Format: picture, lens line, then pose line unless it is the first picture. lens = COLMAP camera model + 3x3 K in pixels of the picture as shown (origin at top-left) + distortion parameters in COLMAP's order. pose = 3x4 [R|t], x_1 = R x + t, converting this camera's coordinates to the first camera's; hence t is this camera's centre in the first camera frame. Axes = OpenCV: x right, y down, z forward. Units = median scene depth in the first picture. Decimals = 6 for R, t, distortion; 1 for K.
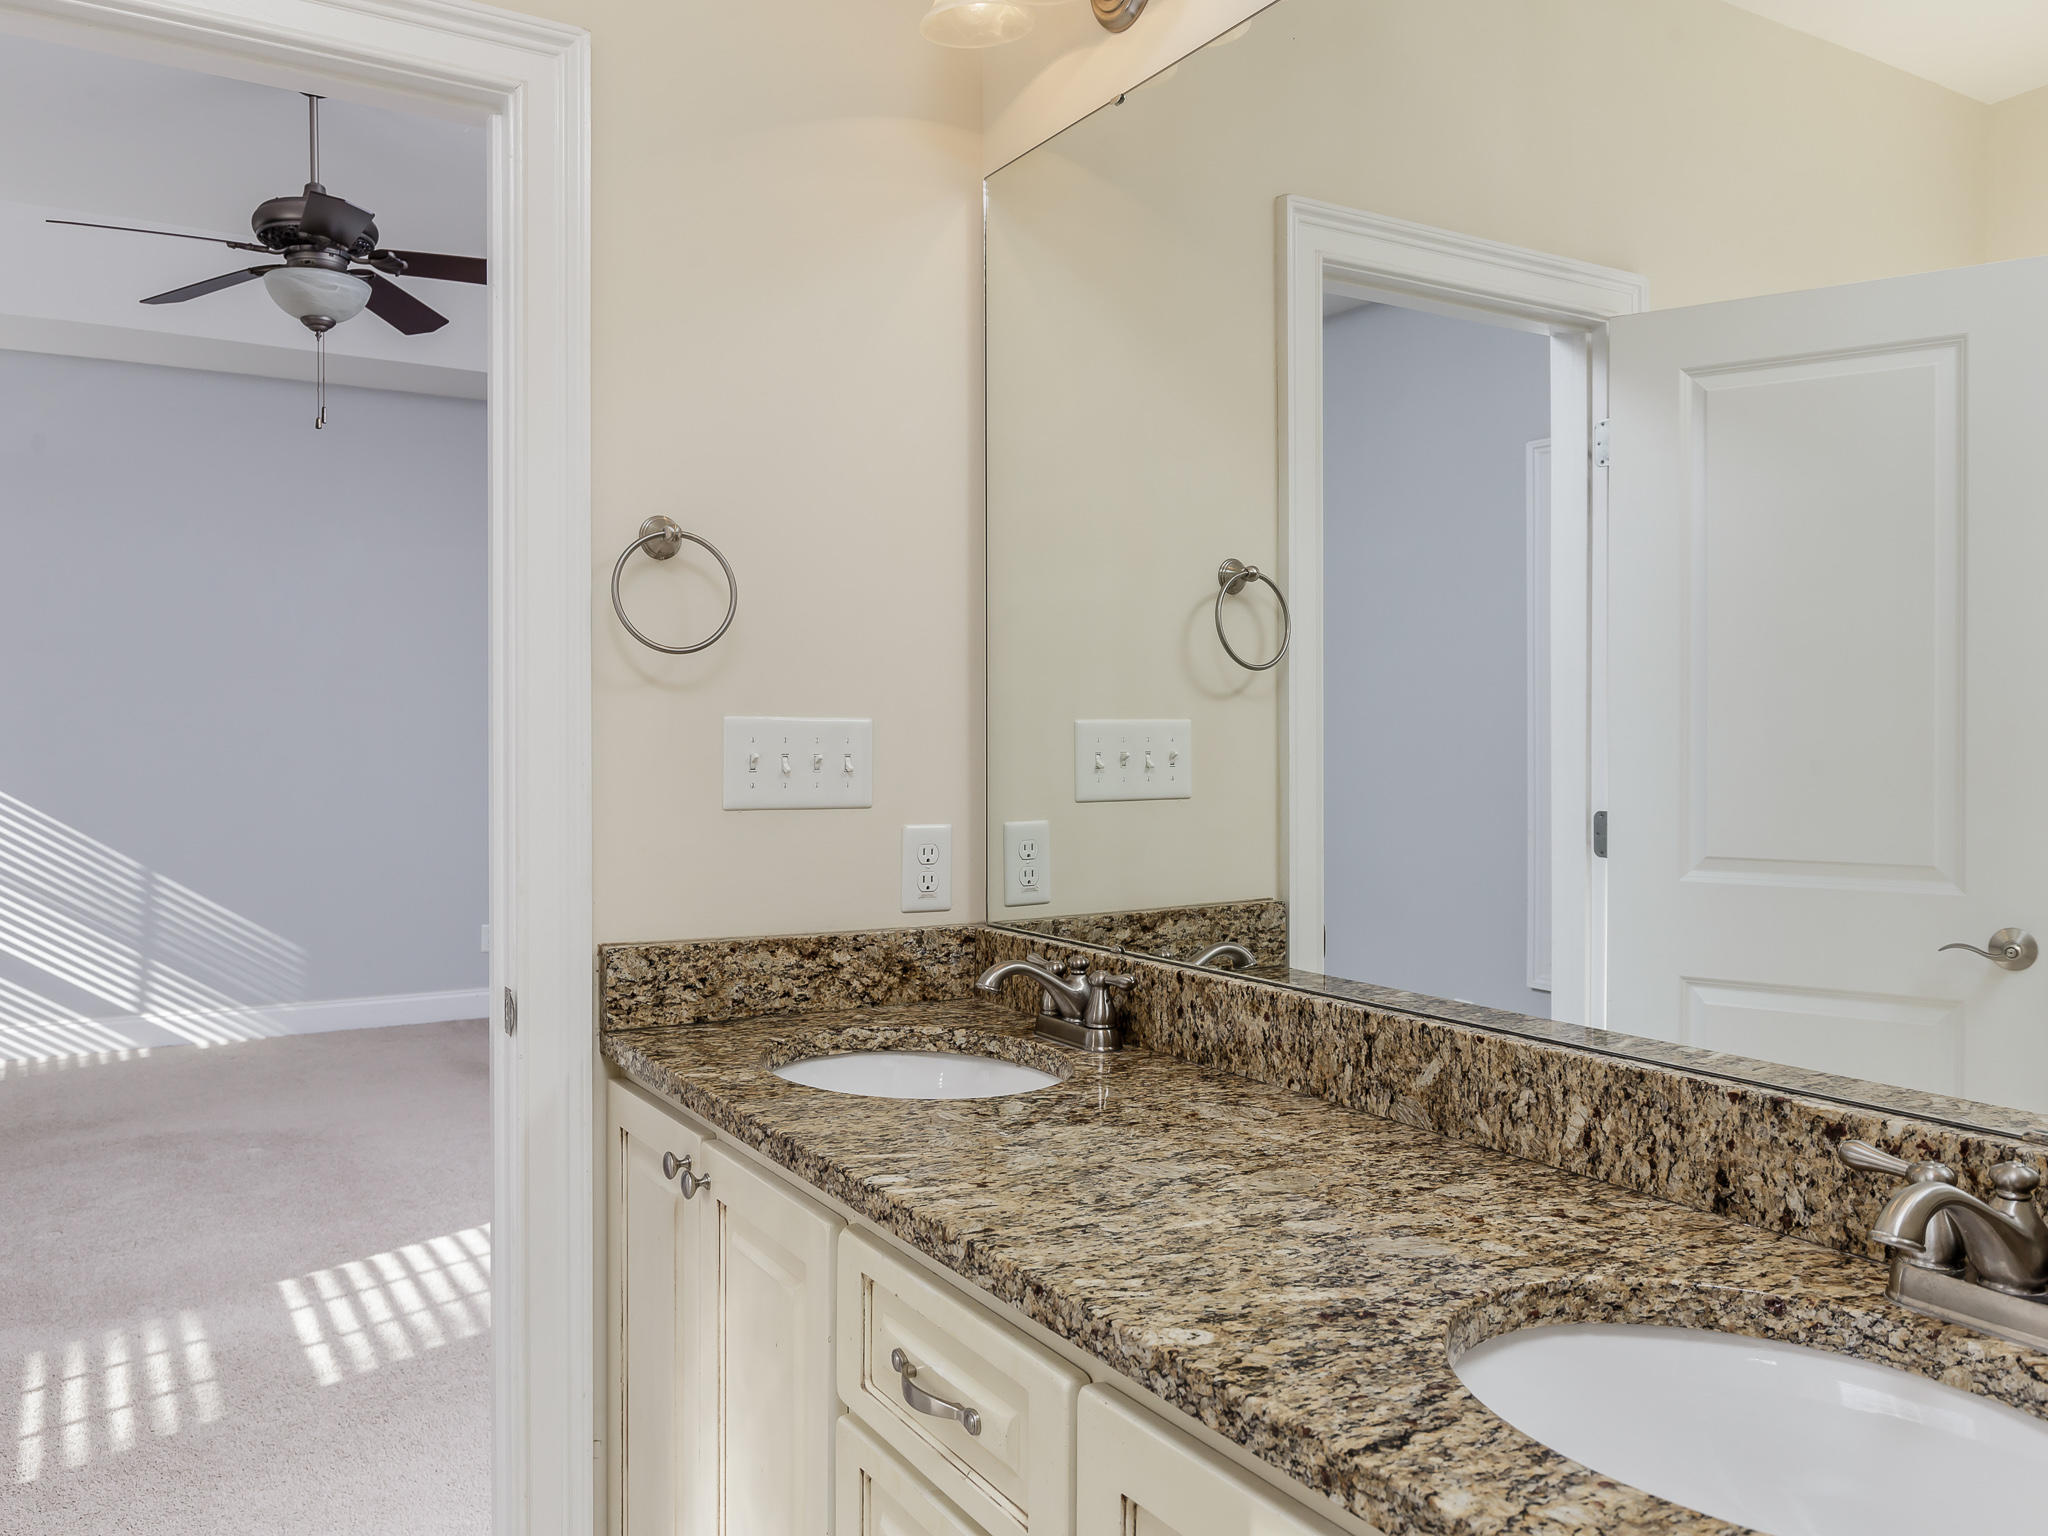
lens RADIAL K [[1557.5, 0, 1024.0], [0, 1557.5, 768.0], [0, 0, 1]] dist [-0.000880, 0.002999]
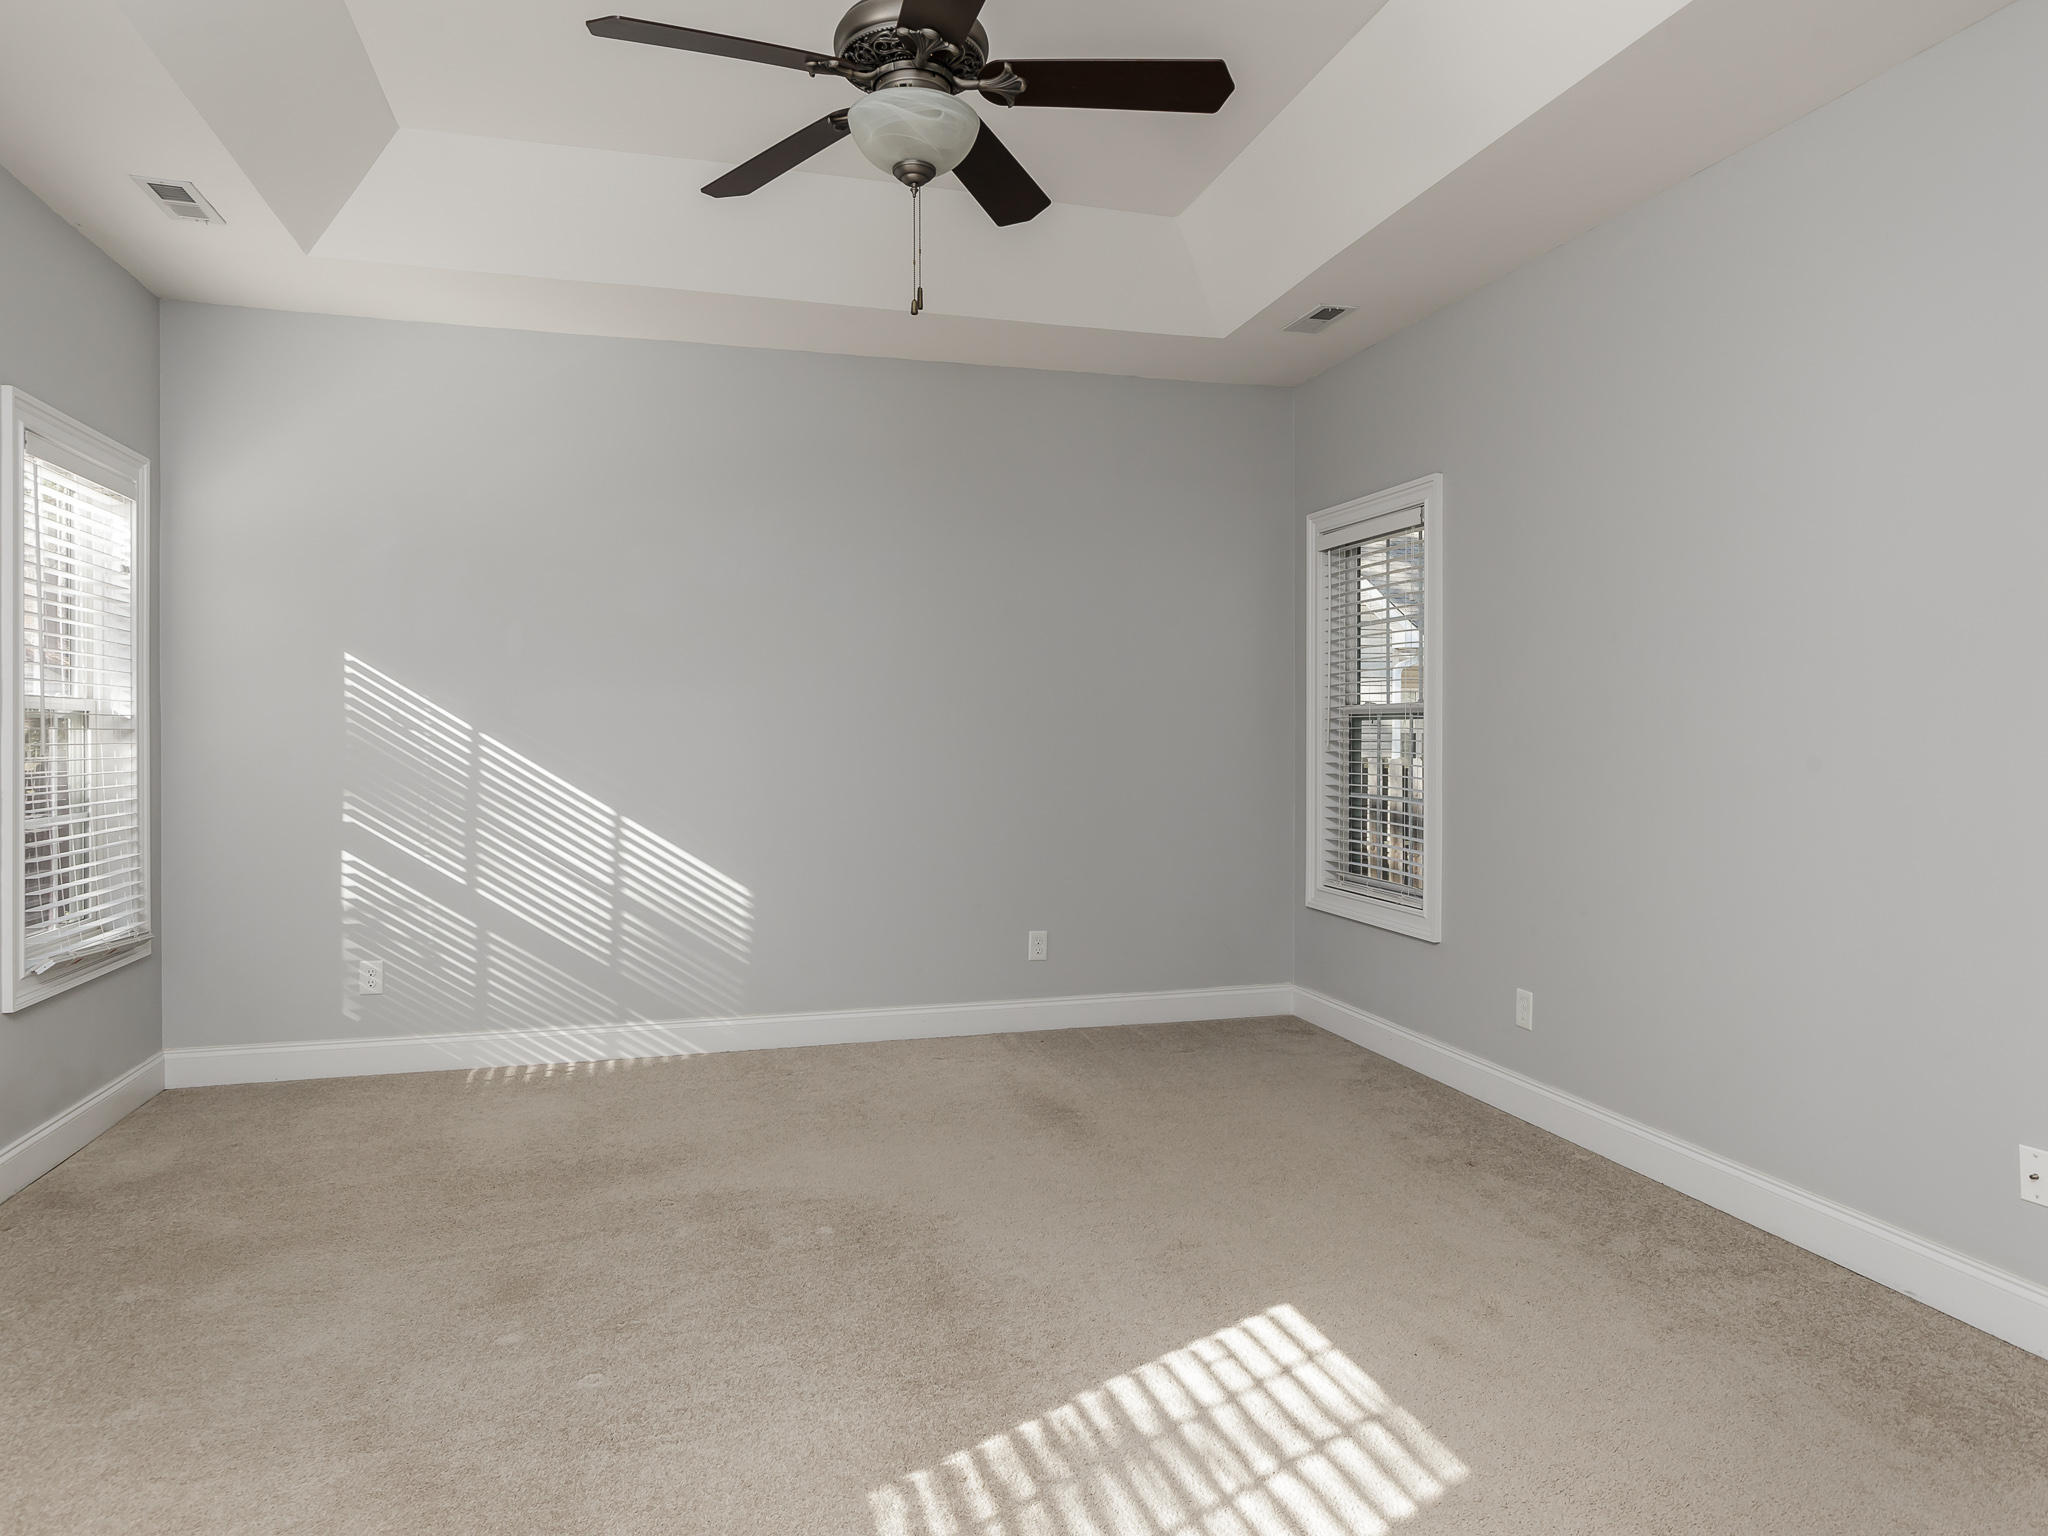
lens RADIAL K [[1294.9, 0, 1014.1], [0, 1294.9, 755.2], [0, 0, 1]] dist [0.014747, -0.004454]
pose [[0.960415, 0.002441, -0.278564, -0.190993], [-0.002264, 0.999997, 0.000957, -0.005982], [0.278565, -0.000289, 0.960417, 0.341141]]
